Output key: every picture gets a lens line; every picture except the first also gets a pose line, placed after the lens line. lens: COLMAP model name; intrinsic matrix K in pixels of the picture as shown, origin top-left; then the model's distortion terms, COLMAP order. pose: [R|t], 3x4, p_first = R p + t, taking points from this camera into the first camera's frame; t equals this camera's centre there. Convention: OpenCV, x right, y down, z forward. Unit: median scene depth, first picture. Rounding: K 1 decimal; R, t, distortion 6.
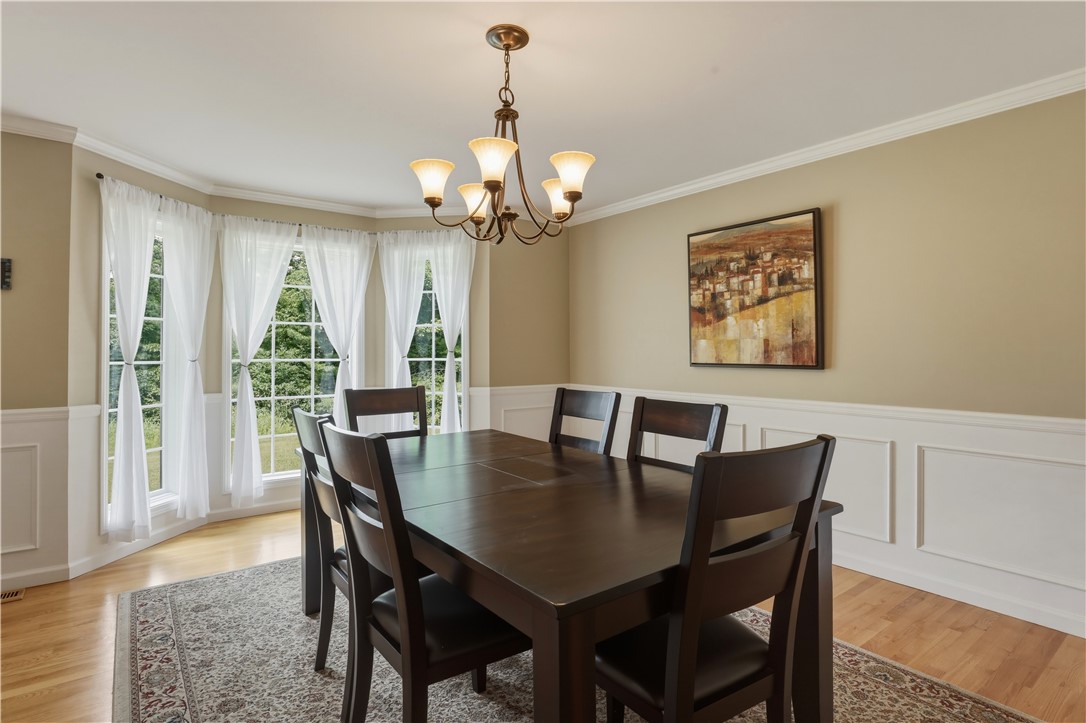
lens RADIAL K [[540.1, 0, 542.8], [0, 540.1, 351.2], [0, 0, 1]] dist [-0.026519, -0.000142]
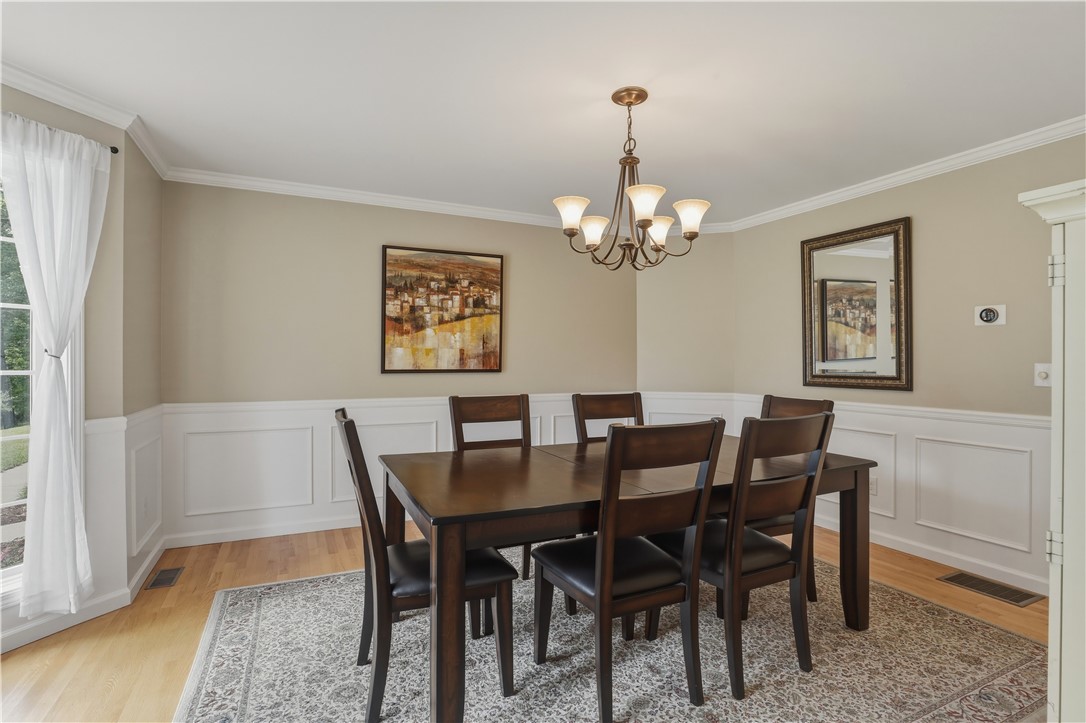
lens RADIAL K [[540.1, 0, 544.7], [0, 540.1, 364.7], [0, 0, 1]] dist [-0.026519, -0.000142]
pose [[0.210254, -0.005420, 0.977632, -0.743054], [-0.000322, 0.999984, 0.005613, 0.006449], [-0.977647, -0.001495, 0.210249, 0.534203]]
